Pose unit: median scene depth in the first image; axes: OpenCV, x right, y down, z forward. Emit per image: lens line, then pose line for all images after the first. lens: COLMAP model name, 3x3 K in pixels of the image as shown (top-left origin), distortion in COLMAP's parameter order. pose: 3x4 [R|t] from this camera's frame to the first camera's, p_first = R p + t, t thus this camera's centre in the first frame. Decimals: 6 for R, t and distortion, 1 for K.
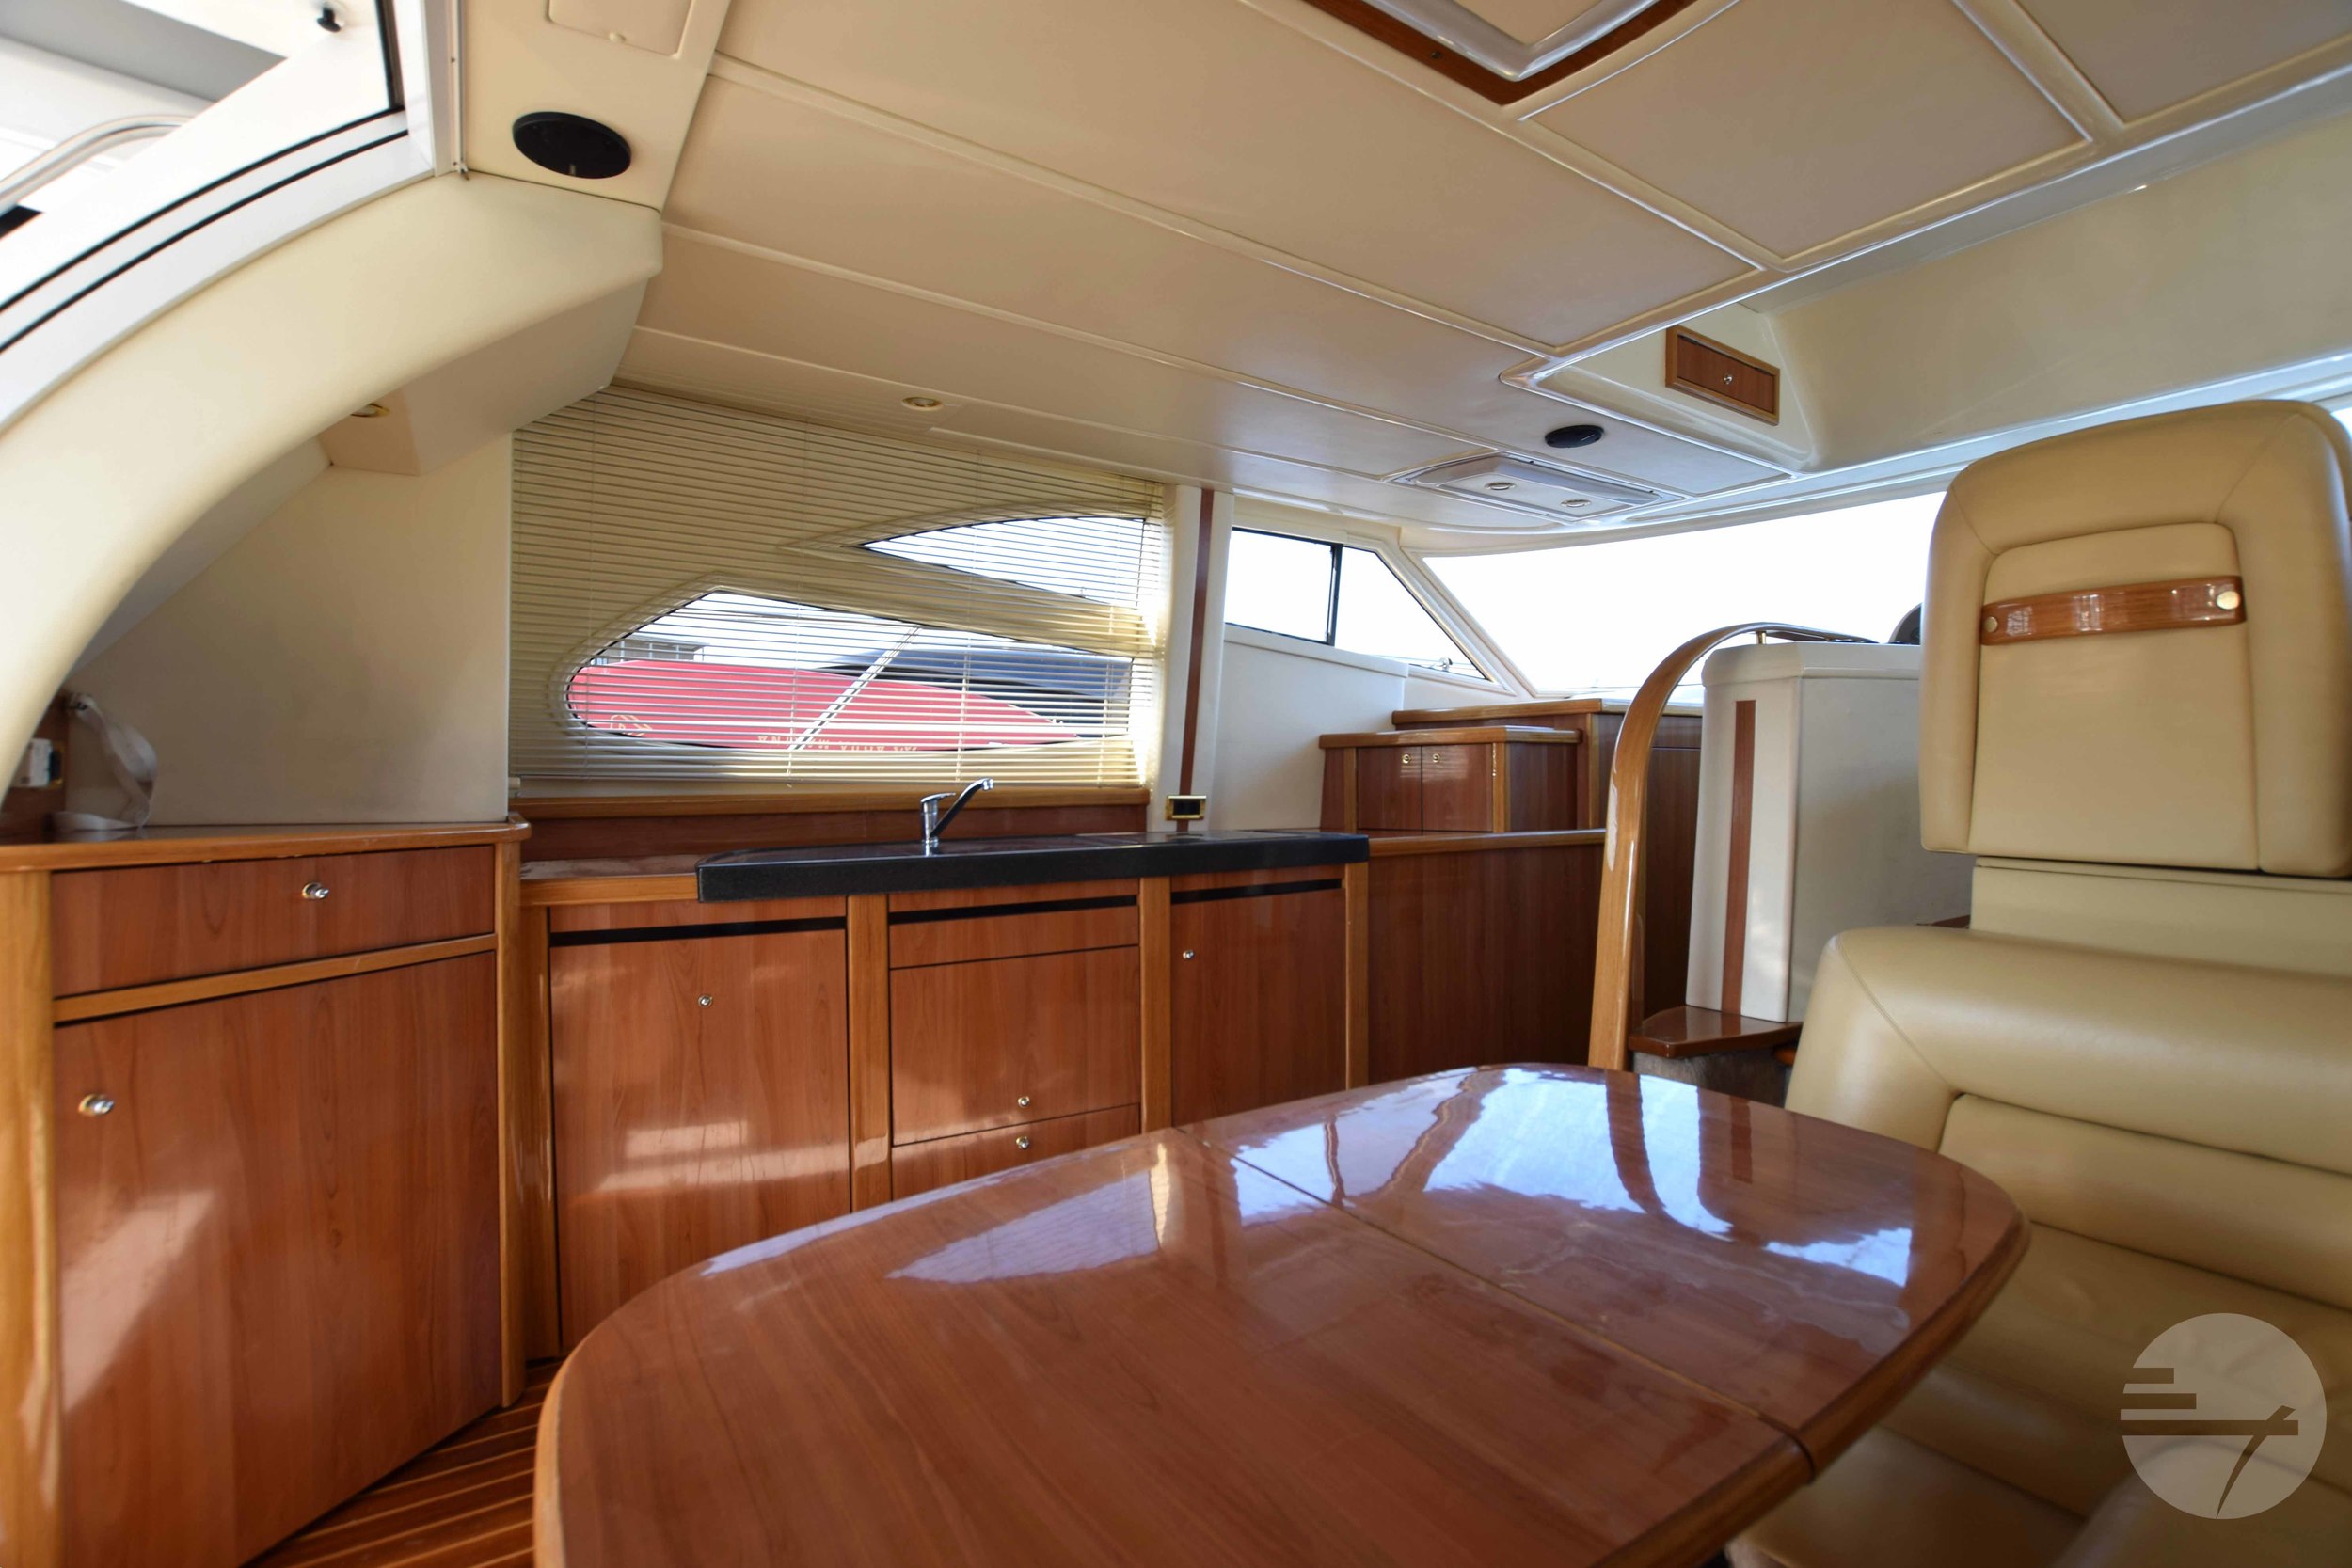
lens RADIAL K [[1042.9, 0, 1179.8], [0, 1042.9, 791.0], [0, 0, 1]] dist [-0.029620, 0.000137]
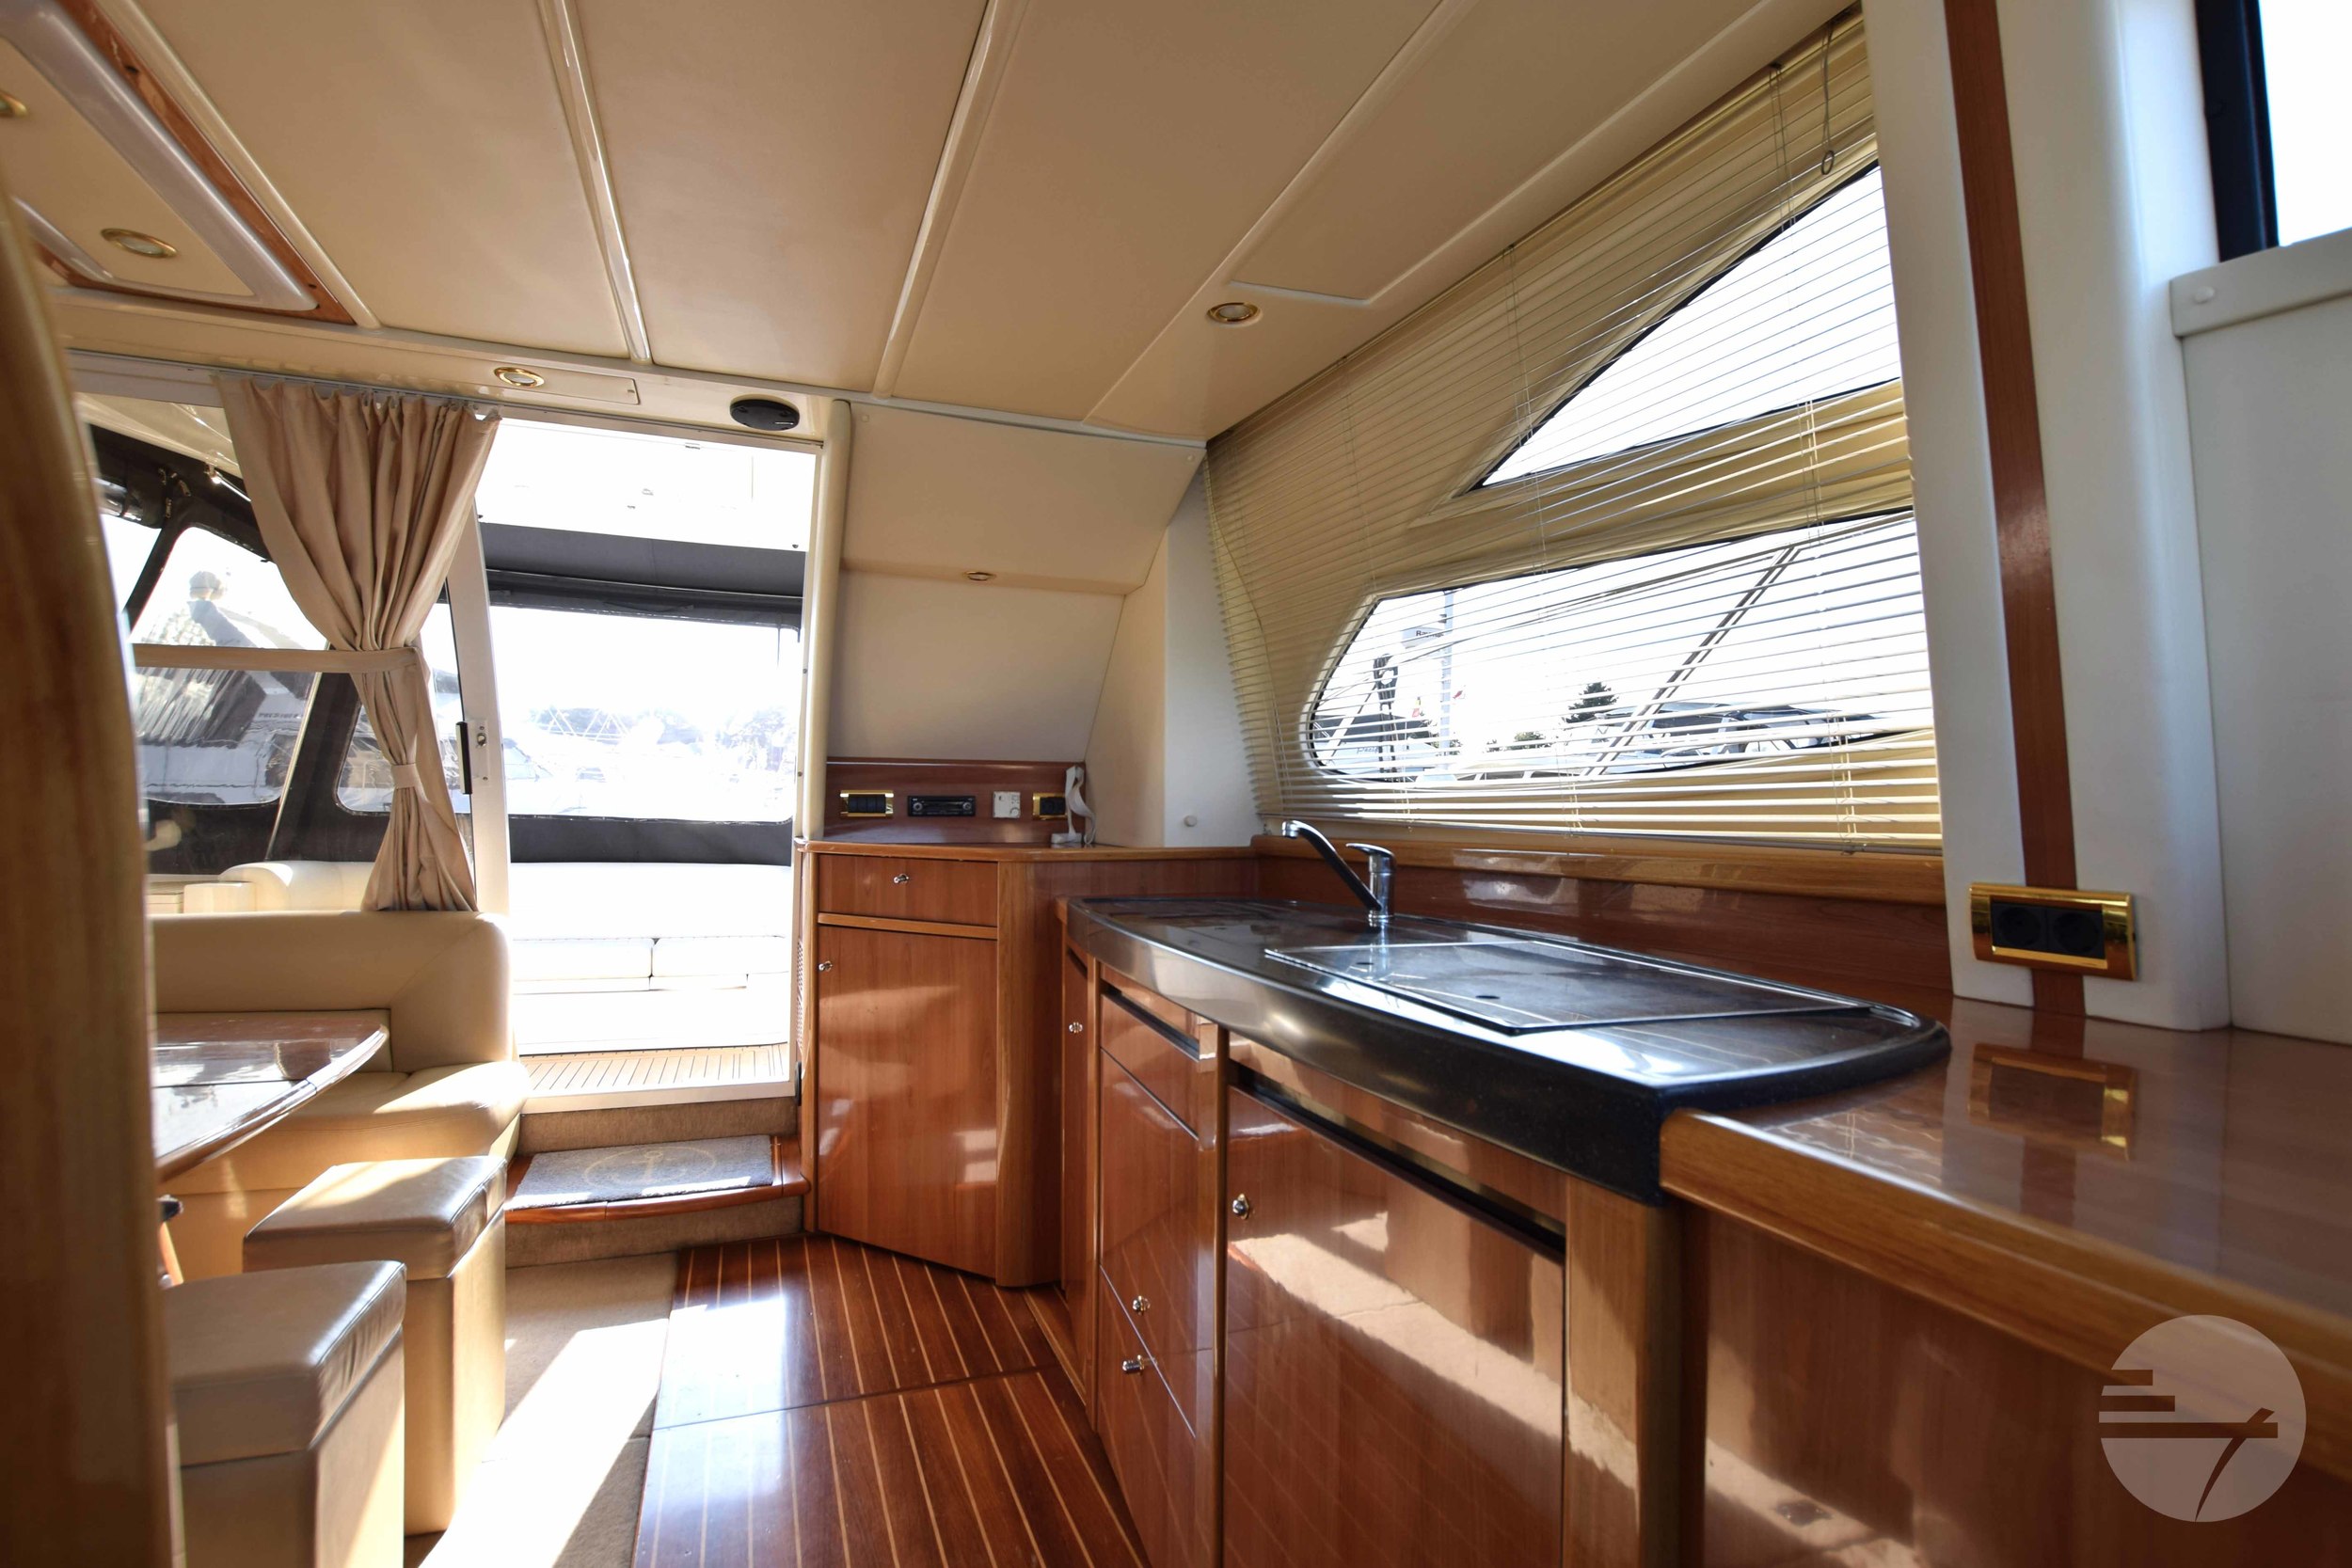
lens RADIAL K [[1091.4, 0, 1171.8], [0, 1091.4, 791.2], [0, 0, 1]] dist [-0.029374, 0.001170]
pose [[-0.218938, -0.019705, -0.975540, 0.430432], [-0.022836, 0.999626, -0.015067, -0.016578], [0.975471, 0.018978, -0.219306, 0.946391]]
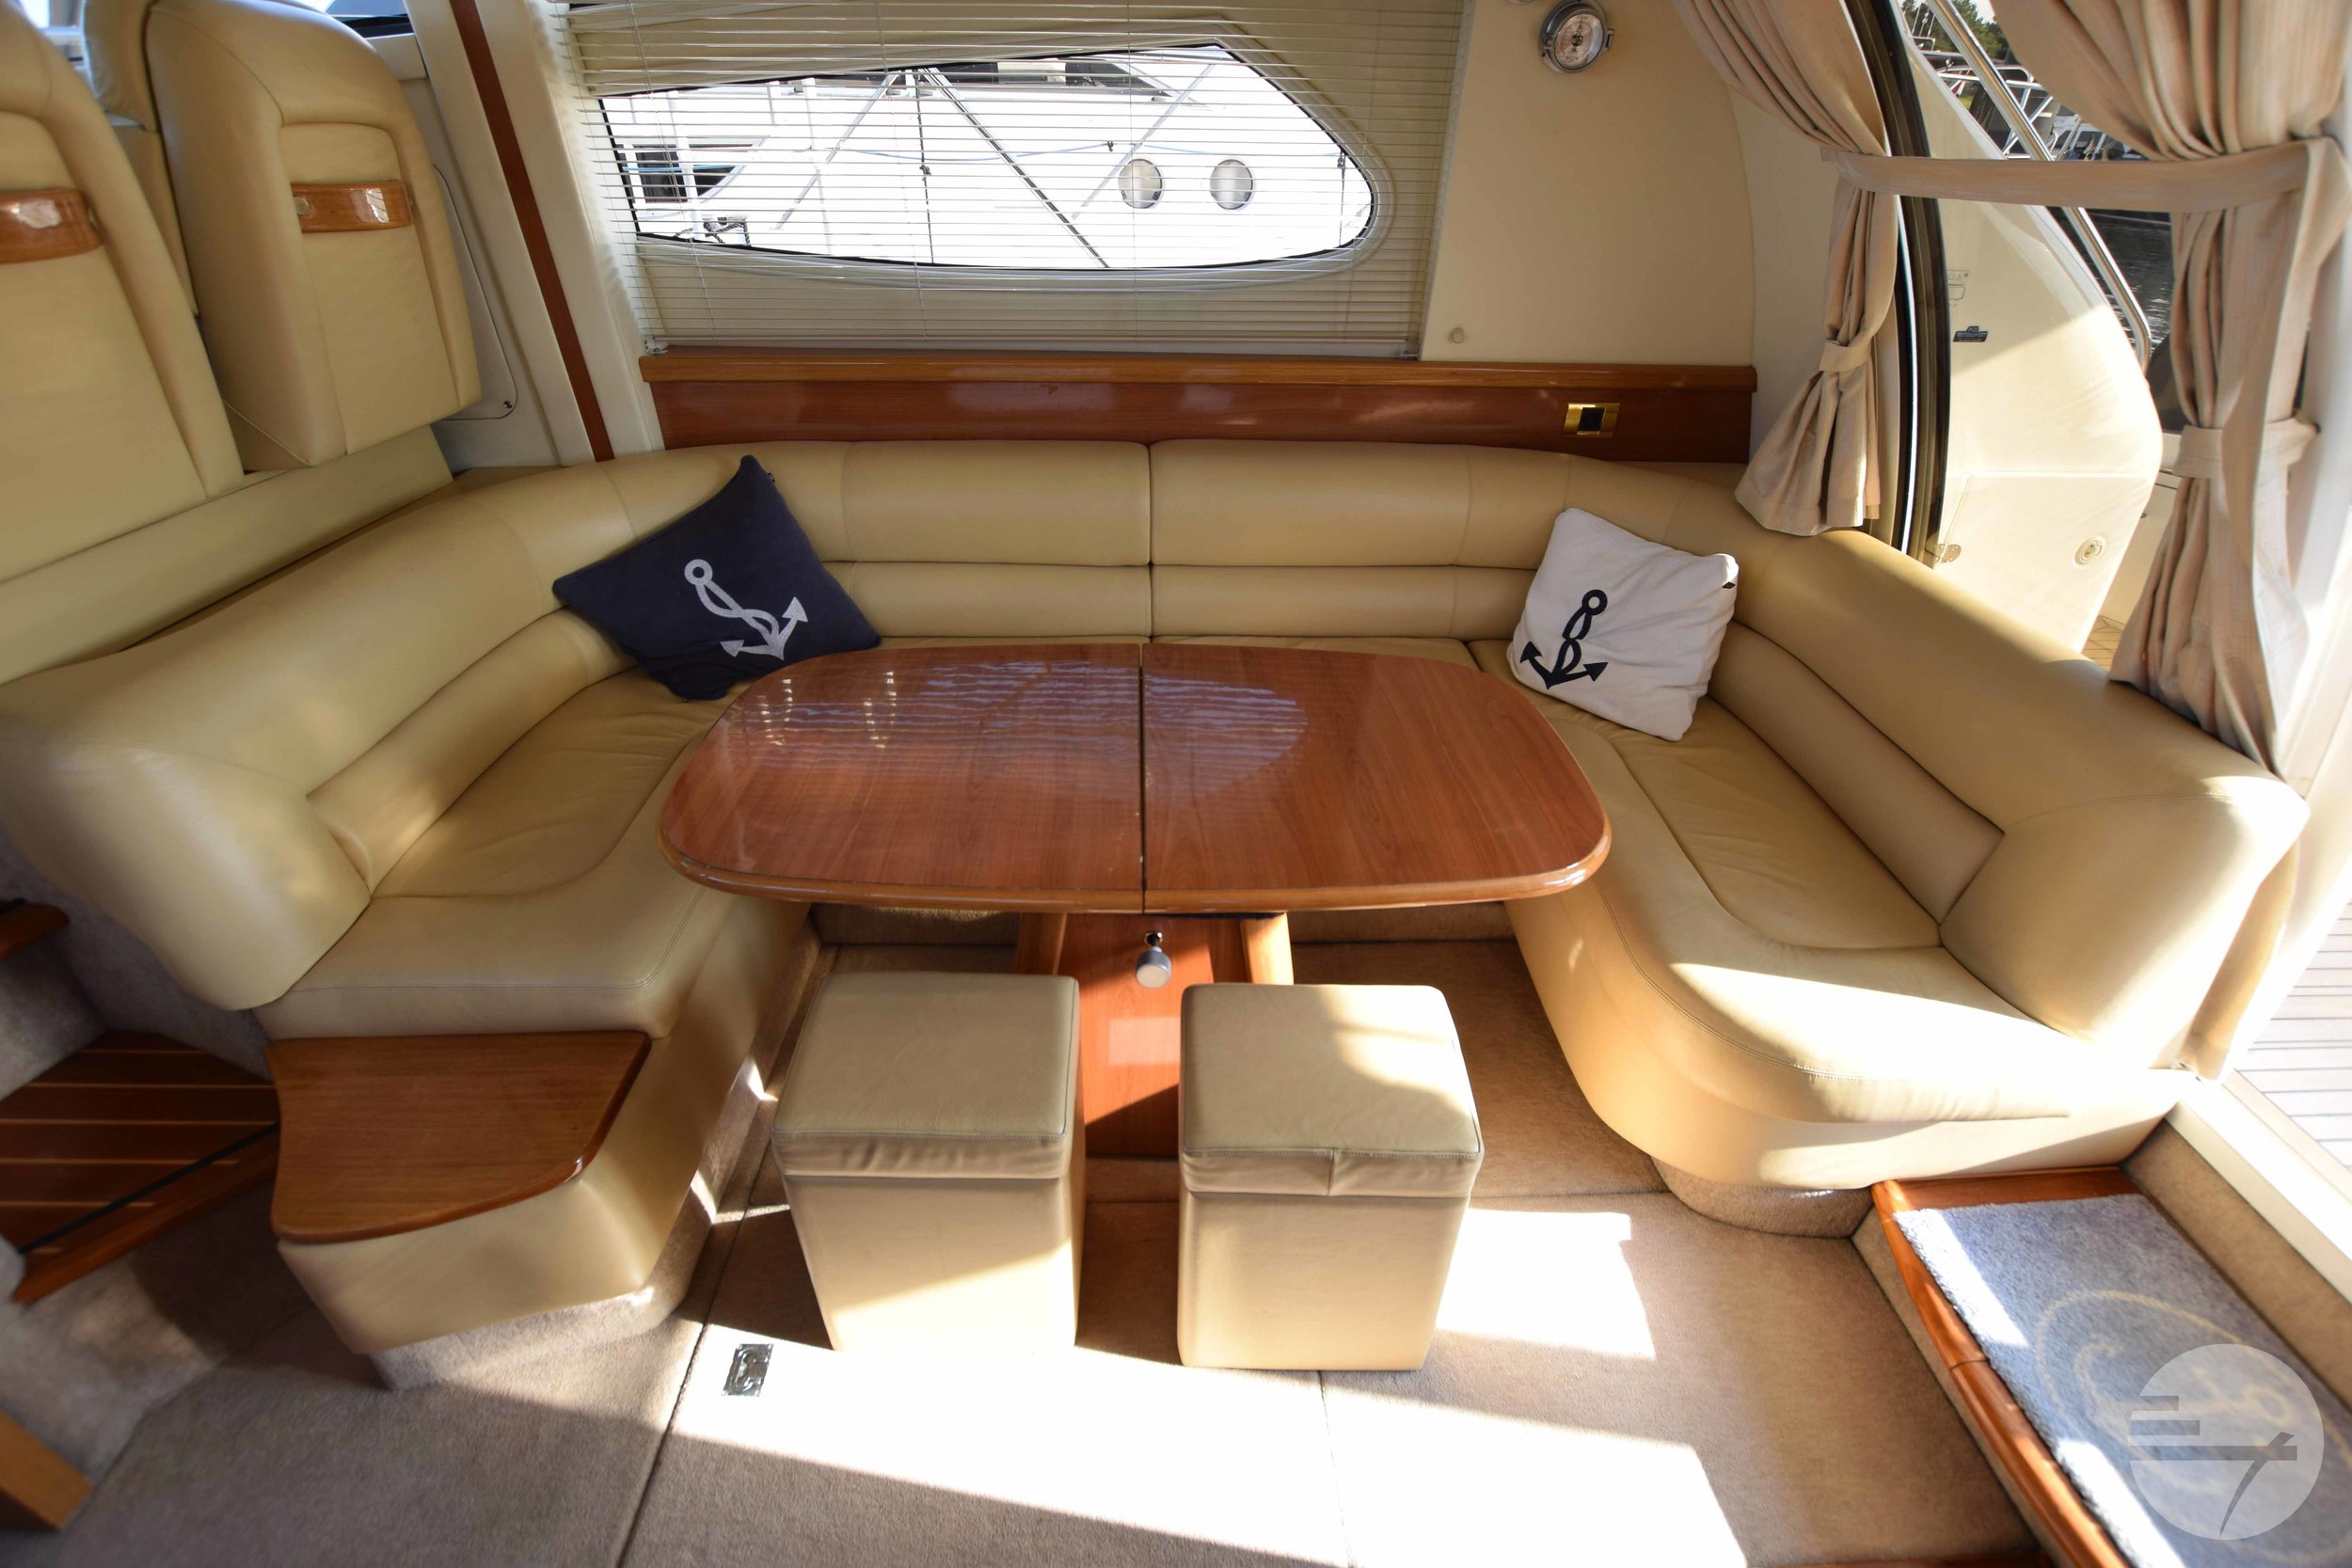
lens RADIAL K [[1009.1, 0, 1187.0], [0, 1009.1, 785.8], [0, 0, 1]] dist [-0.034713, 0.000243]
pose [[-0.850166, -0.300782, 0.432143, -0.177333], [-0.013063, 0.832560, 0.553782, -0.125924], [-0.526352, 0.465161, -0.711743, 0.661696]]
